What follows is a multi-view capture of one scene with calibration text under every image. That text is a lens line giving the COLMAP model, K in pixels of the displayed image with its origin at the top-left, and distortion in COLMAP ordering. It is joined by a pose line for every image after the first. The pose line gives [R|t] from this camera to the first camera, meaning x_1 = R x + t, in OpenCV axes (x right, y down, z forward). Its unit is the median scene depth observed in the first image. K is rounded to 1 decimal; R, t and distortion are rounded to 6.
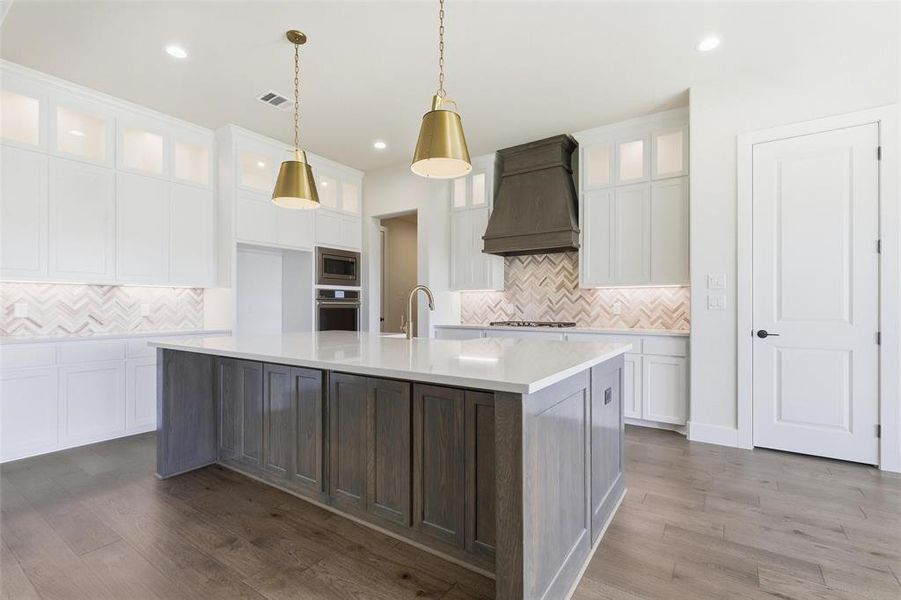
lens RADIAL K [[413.2, 0, 450.5], [0, 413.2, 300.0], [0, 0, 1]] dist [0.001002, -0.000139]
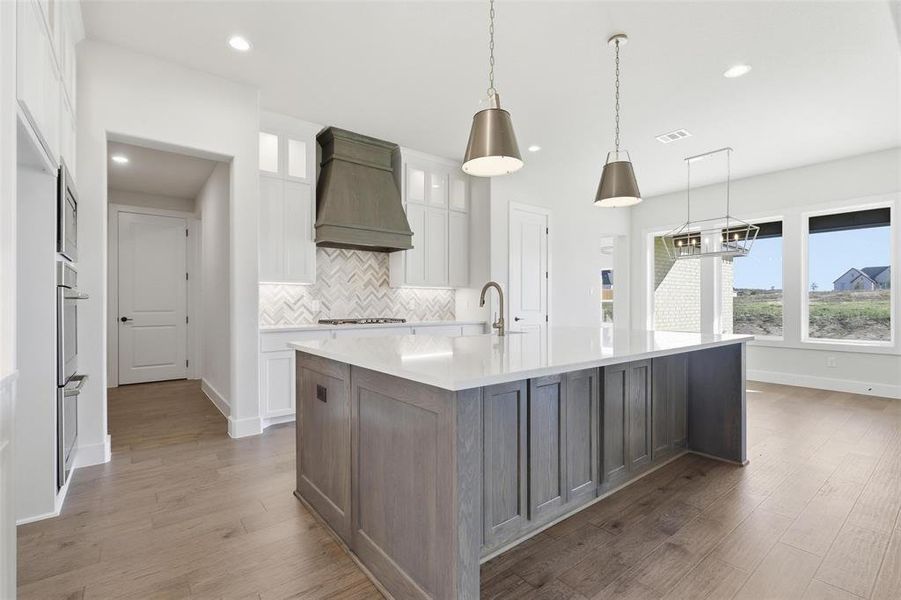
lens RADIAL K [[413.2, 0, 450.5], [0, 413.2, 300.0], [0, 0, 1]] dist [0.001002, -0.000139]
pose [[0.291498, 0.008229, 0.956536, -0.670964], [-0.014832, 0.999882, -0.004082, 0.008938], [-0.956456, -0.012998, 0.291586, 0.510814]]
